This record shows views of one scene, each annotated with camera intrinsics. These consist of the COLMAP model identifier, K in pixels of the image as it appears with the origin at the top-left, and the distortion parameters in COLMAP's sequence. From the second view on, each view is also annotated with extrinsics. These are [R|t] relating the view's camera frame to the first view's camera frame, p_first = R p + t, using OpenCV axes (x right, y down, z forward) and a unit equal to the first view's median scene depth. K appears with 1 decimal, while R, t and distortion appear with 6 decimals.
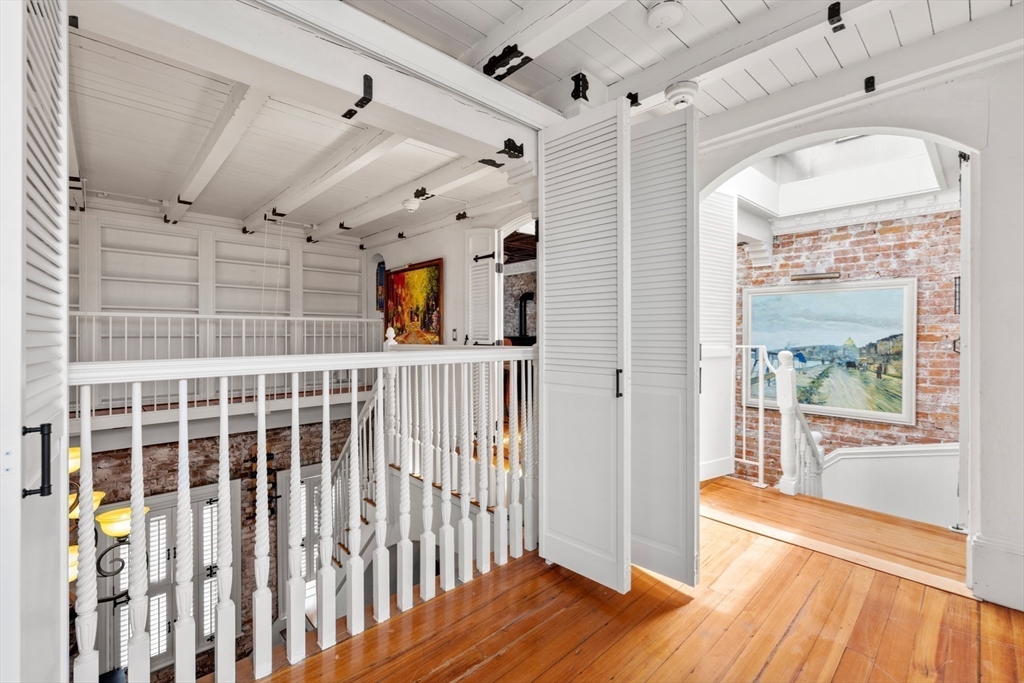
lens RADIAL K [[440.1, 0, 520.9], [0, 440.1, 337.7], [0, 0, 1]] dist [0.001092, 0.000176]
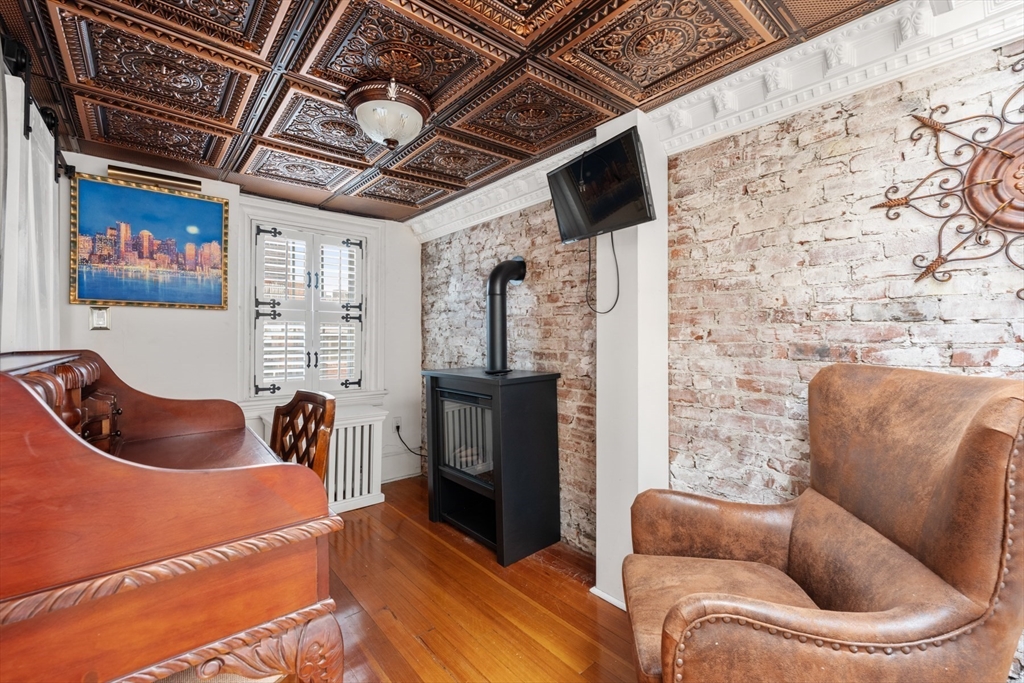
lens RADIAL K [[431.7, 0, 519.8], [0, 431.7, 334.8], [0, 0, 1]] dist [-0.002406, -0.000560]
pose [[0.998899, -0.003252, -0.046791, 0.068567], [0.002573, 0.999891, -0.014569, -0.050273], [0.046834, 0.014432, 0.998798, 1.021434]]
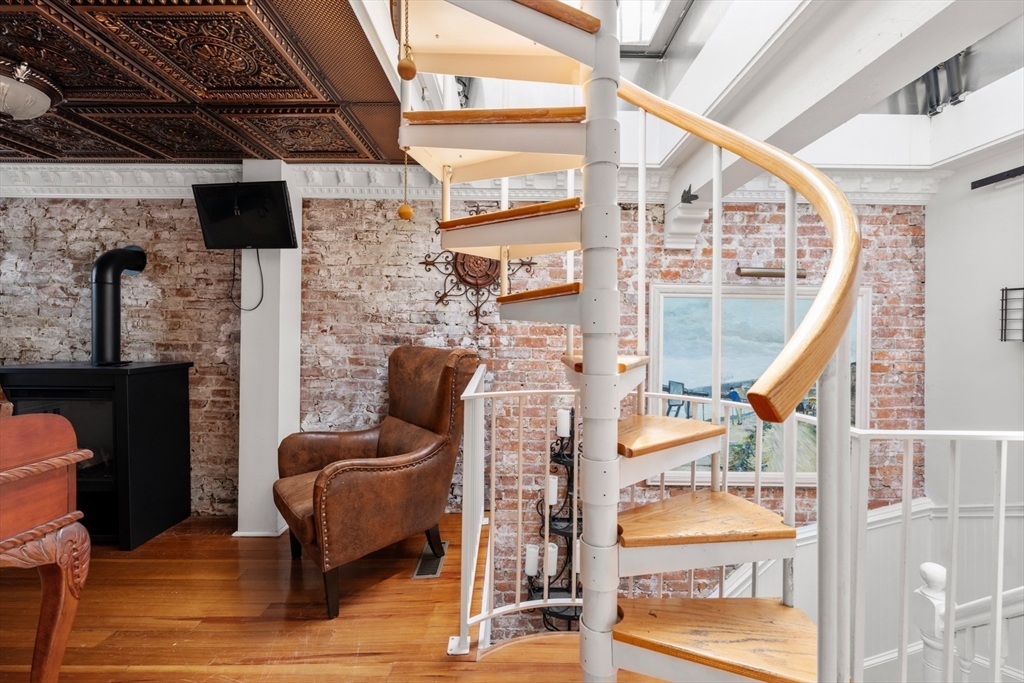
lens RADIAL K [[431.7, 0, 515.4], [0, 431.7, 335.8], [0, 0, 1]] dist [-0.002406, -0.000560]
pose [[0.690969, 0.007133, 0.722849, -0.034417], [-0.002149, 0.999967, -0.007813, -0.041856], [-0.722881, 0.003845, 0.690962, 0.825988]]
